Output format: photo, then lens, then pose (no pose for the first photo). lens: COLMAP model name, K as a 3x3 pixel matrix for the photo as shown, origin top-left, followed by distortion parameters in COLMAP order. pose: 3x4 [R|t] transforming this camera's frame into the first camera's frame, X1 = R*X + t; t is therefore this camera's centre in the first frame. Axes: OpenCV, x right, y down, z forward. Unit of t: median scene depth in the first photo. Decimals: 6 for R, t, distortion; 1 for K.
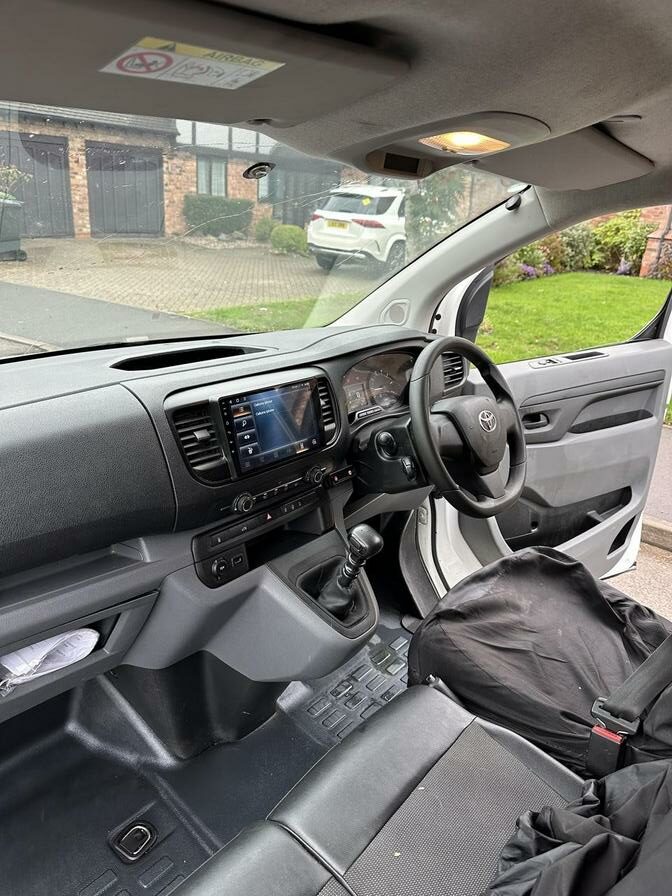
lens RADIAL K [[625.4, 0, 336.0], [0, 625.4, 448.0], [0, 0, 1]] dist [0.126209, -0.253249]
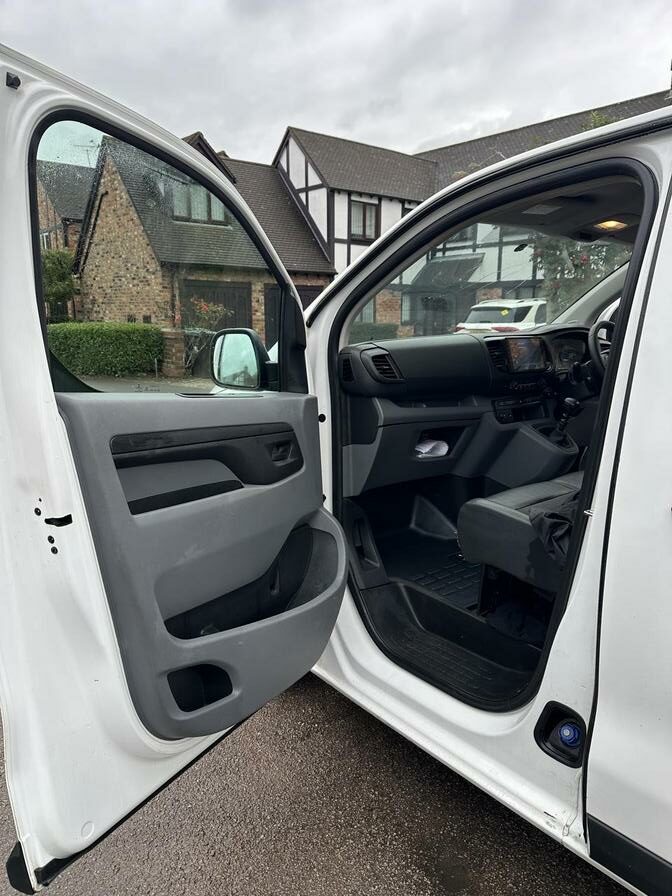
lens RADIAL K [[625.4, 0, 336.0], [0, 625.4, 448.0], [0, 0, 1]] dist [0.126209, -0.253249]
pose [[0.979541, -0.030208, -0.198963, -0.032066], [-0.007689, 0.982331, -0.186996, 0.071401], [0.201096, 0.184700, 0.962001, -0.122260]]
